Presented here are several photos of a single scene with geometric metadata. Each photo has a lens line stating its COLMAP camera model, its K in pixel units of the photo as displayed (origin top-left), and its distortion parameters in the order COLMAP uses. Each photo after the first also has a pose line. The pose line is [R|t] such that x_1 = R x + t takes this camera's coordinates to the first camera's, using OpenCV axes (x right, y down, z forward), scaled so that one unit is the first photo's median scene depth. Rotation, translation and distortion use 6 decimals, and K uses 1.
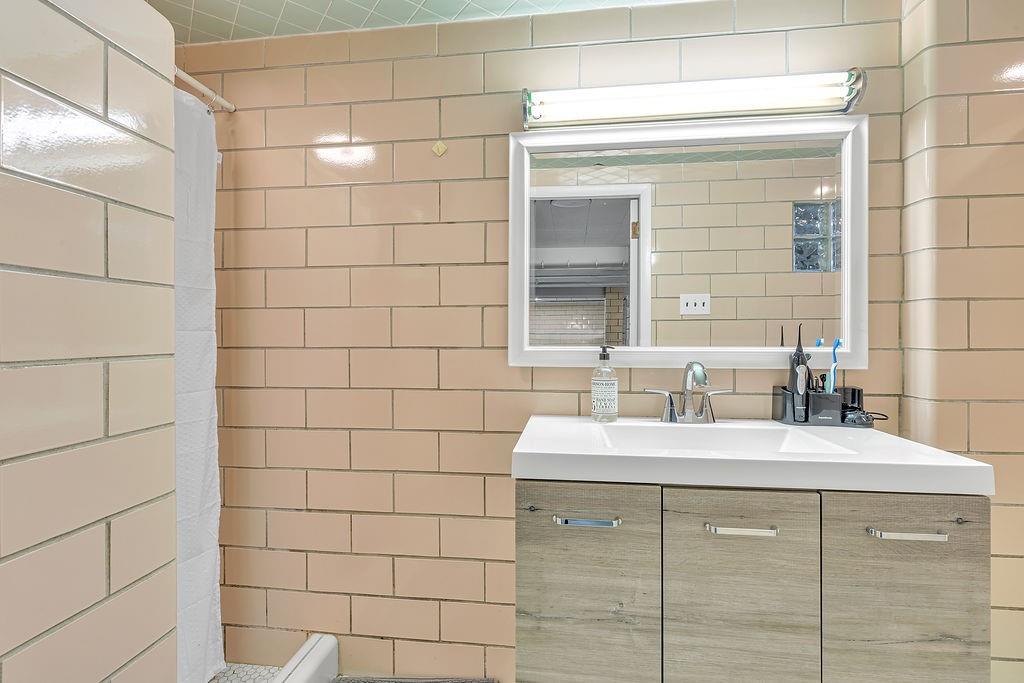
lens RADIAL K [[466.5, 0, 508.1], [0, 466.5, 338.7], [0, 0, 1]] dist [0.013008, 0.000336]
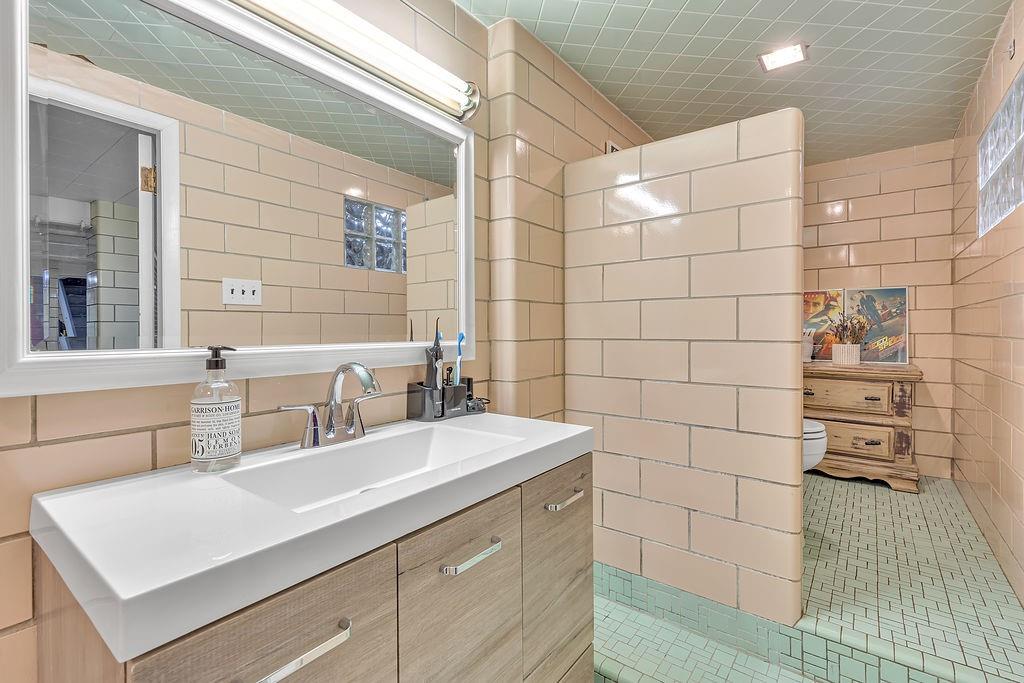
lens RADIAL K [[466.5, 0, 515.7], [0, 466.5, 334.3], [0, 0, 1]] dist [0.013008, 0.000336]
pose [[0.494050, -0.010078, 0.869375, -0.147127], [0.008940, 0.999939, 0.006511, -0.001754], [-0.869388, 0.004556, 0.494109, 0.367572]]
